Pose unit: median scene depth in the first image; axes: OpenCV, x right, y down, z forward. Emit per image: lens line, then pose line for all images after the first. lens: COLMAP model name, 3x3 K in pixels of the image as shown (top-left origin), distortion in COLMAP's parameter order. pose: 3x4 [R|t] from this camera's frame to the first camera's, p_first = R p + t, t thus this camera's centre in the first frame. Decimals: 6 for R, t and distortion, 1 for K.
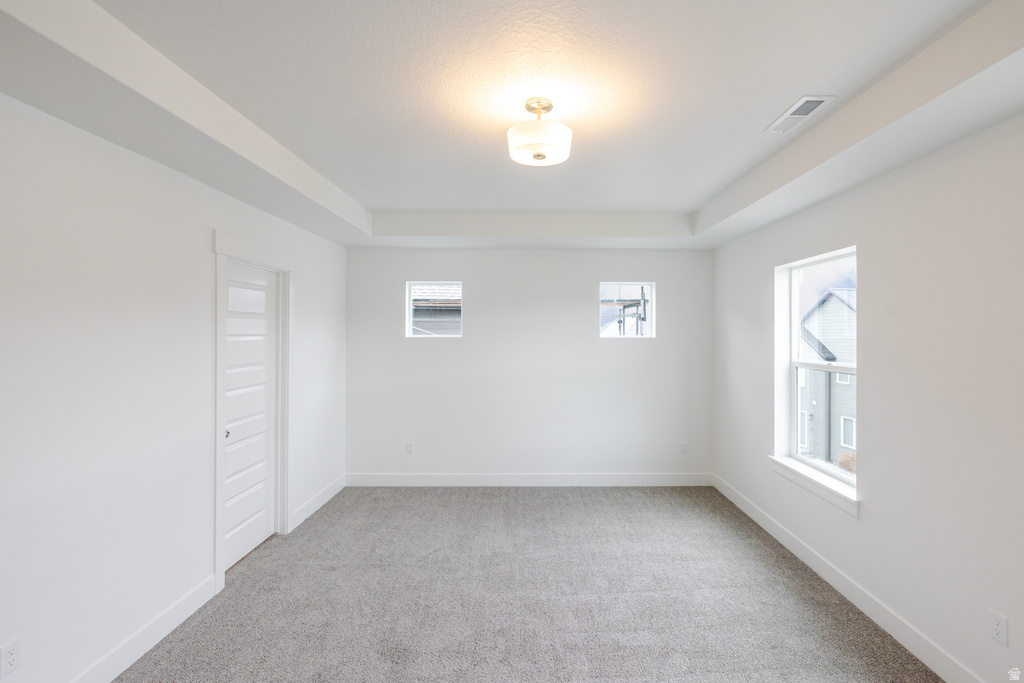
lens RADIAL K [[461.4, 0, 533.2], [0, 461.4, 332.5], [0, 0, 1]] dist [0.000903, -0.000136]
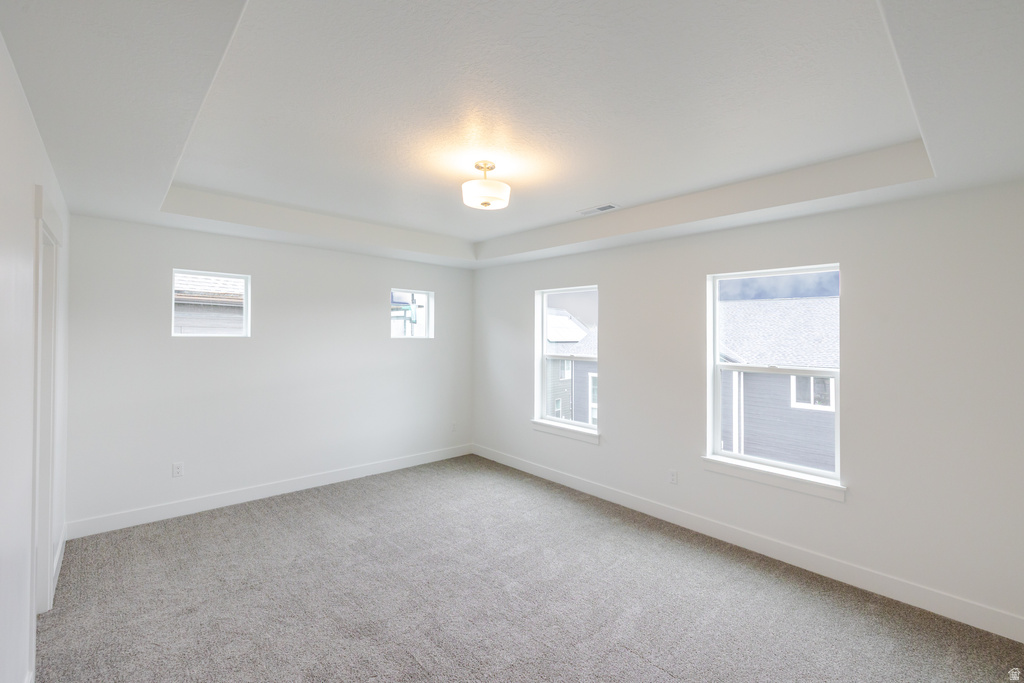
lens RADIAL K [[437.9, 0, 533.5], [0, 437.9, 327.6], [0, 0, 1]] dist [0.002921, -0.000021]
pose [[0.731080, 0.020174, 0.681994, -0.431547], [-0.013428, 0.999795, -0.015181, -0.002352], [-0.682160, 0.001941, 0.731201, -0.014977]]
